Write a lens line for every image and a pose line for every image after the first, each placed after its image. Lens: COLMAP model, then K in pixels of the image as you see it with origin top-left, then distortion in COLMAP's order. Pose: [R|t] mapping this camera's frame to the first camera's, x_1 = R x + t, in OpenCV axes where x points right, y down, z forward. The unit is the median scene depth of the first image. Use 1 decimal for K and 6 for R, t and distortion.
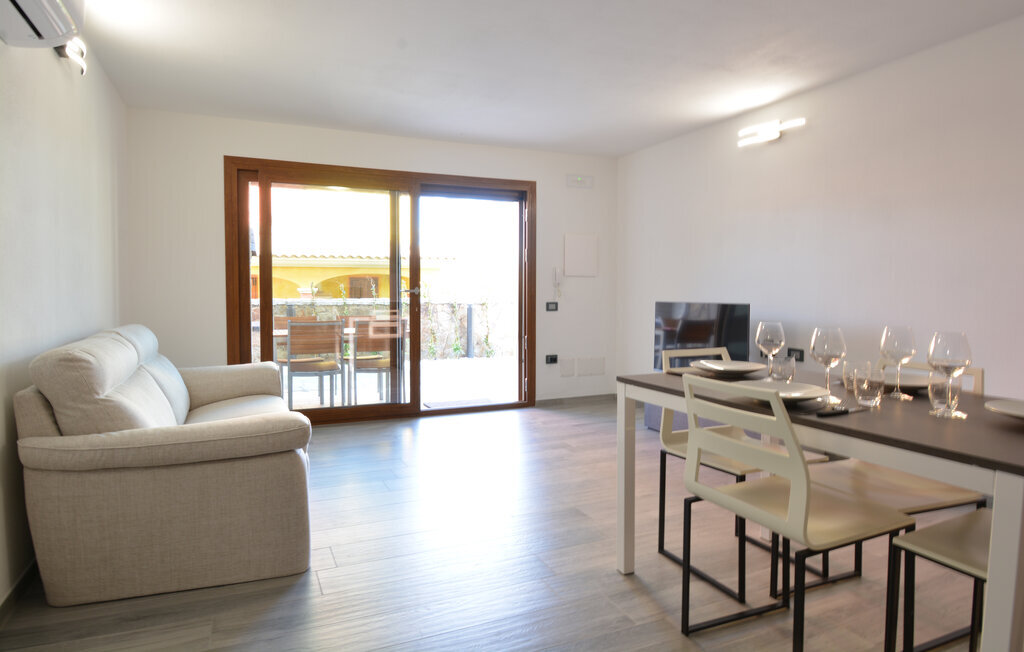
lens RADIAL K [[601.2, 0, 508.6], [0, 601.2, 328.0], [0, 0, 1]] dist [0.005724, 0.000299]
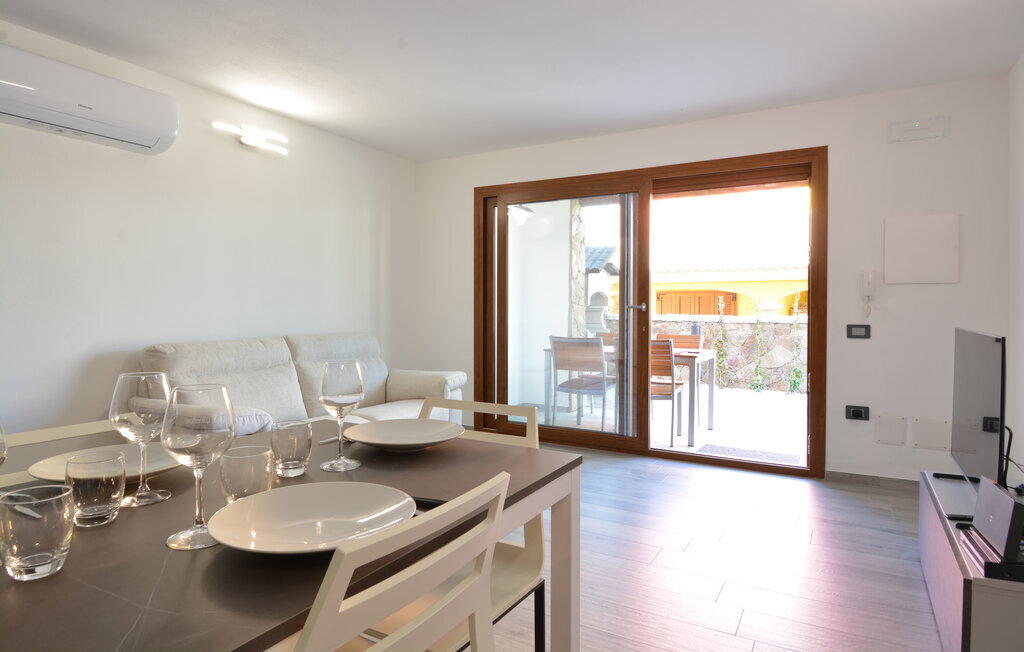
lens RADIAL K [[601.2, 0, 508.1], [0, 601.2, 319.3], [0, 0, 1]] dist [0.005724, 0.000299]
pose [[0.578776, 0.018818, -0.815269, 0.384213], [-0.052510, 0.998519, -0.014230, -0.019624], [0.813794, 0.051045, 0.578907, 0.316652]]
